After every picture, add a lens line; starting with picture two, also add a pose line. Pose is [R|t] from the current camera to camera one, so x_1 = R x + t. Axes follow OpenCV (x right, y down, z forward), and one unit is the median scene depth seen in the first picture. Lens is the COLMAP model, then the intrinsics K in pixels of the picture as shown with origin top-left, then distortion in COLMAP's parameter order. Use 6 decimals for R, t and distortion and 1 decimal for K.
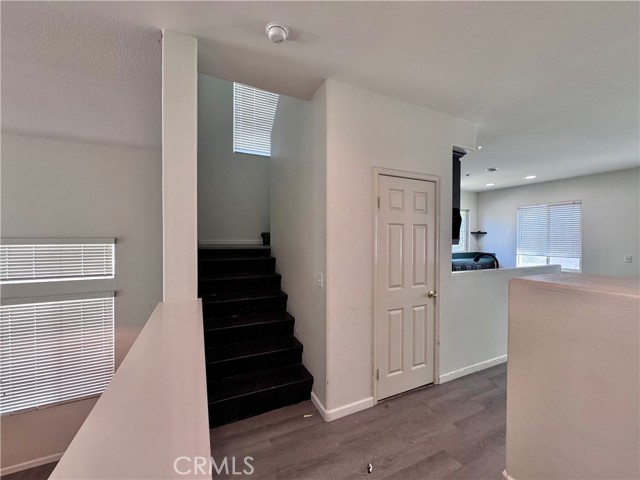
lens RADIAL K [[257.7, 0, 320.6], [0, 257.7, 239.9], [0, 0, 1]] dist [0.000231, 0.000081]
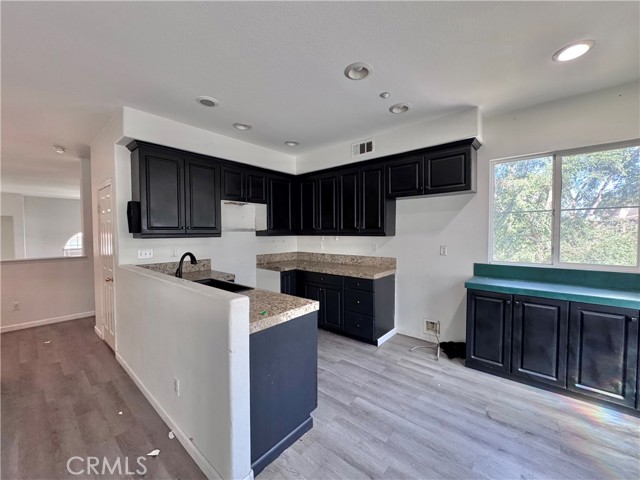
lens RADIAL K [[257.7, 0, 320.6], [0, 257.7, 239.9], [0, 0, 1]] dist [0.000231, 0.000081]
pose [[0.405508, 0.024221, -0.913771, 0.781307], [0.000326, 0.999645, 0.026641, -0.001513], [0.914092, -0.011101, 0.405356, 0.572103]]
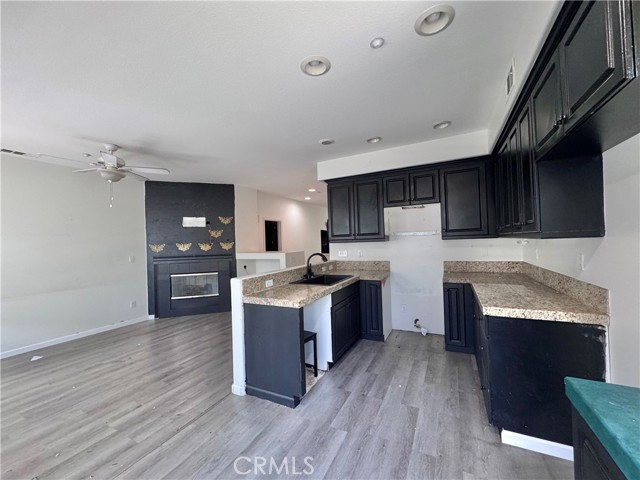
lens RADIAL K [[257.7, 0, 320.6], [0, 257.7, 239.9], [0, 0, 1]] dist [0.000231, 0.000081]
pose [[-0.793085, 0.020340, -0.608771, 0.682882], [0.028277, 0.999594, -0.003440, 0.001244], [0.608454, -0.019943, -0.793338, 0.990642]]
